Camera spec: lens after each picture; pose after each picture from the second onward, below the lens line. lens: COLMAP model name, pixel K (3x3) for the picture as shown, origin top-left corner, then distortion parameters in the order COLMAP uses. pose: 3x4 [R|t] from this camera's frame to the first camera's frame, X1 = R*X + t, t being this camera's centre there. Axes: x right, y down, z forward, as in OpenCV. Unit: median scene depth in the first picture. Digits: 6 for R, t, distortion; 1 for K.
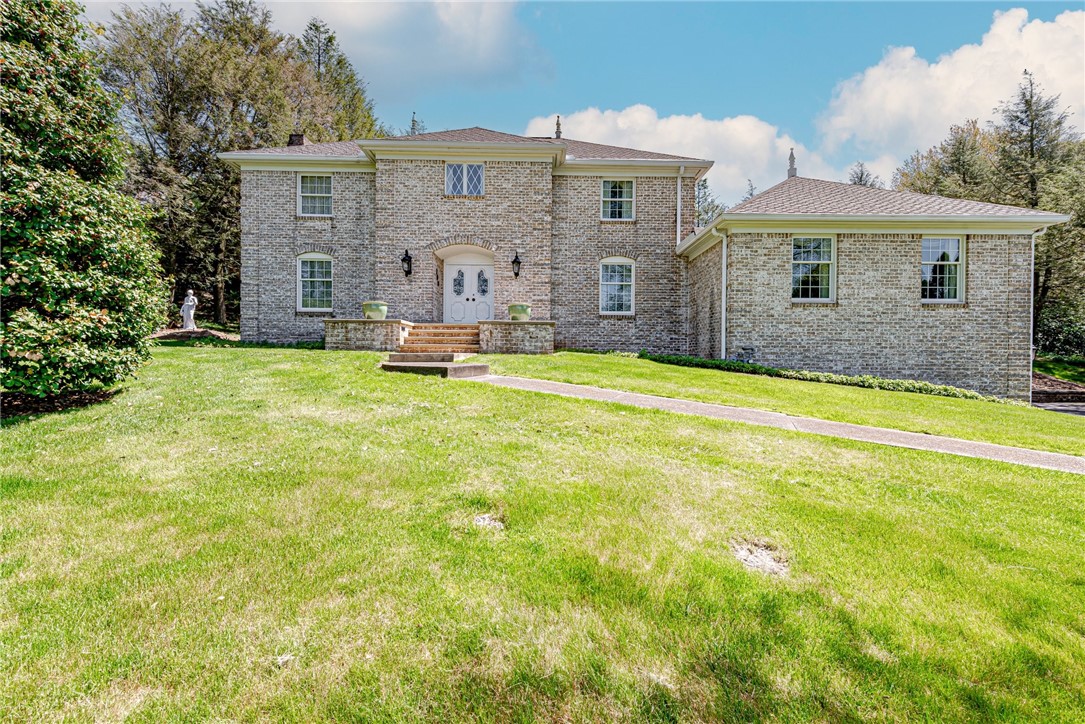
lens RADIAL K [[432.8, 0, 546.1], [0, 432.8, 358.5], [0, 0, 1]] dist [0.012300, -0.002478]
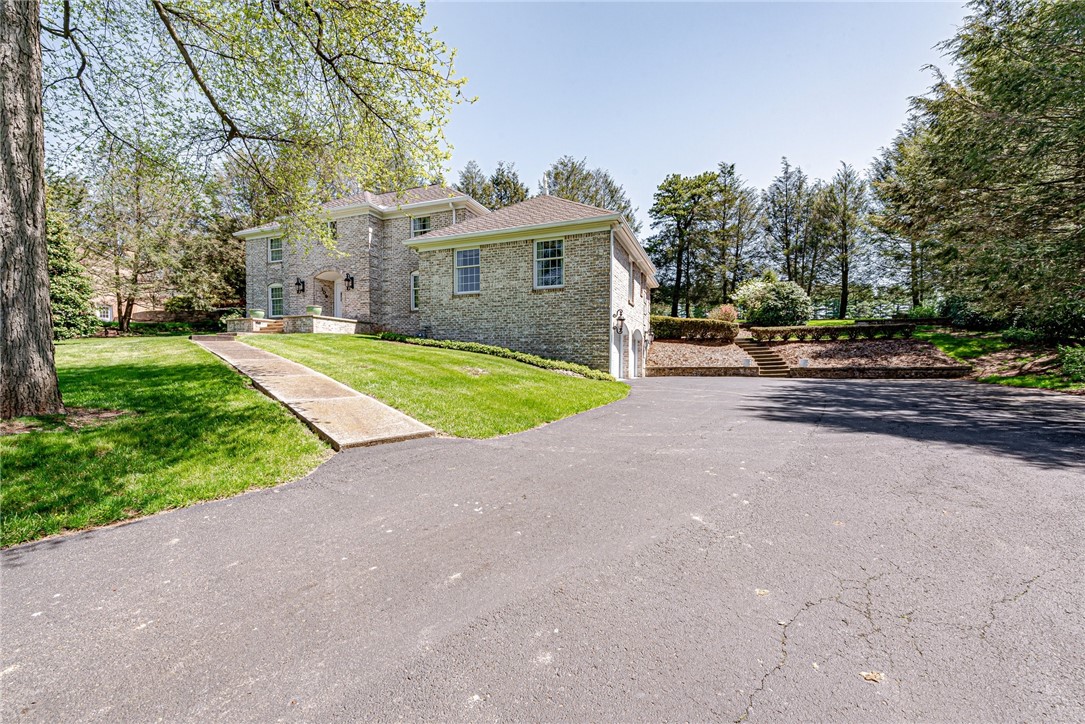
lens RADIAL K [[432.8, 0, 542.9], [0, 432.8, 364.3], [0, 0, 1]] dist [0.012300, -0.002478]
pose [[0.923587, -0.004321, -0.383365, 1.411815], [0.006147, 0.999975, 0.003539, 0.104173], [0.383340, -0.005625, 0.923590, -0.250387]]
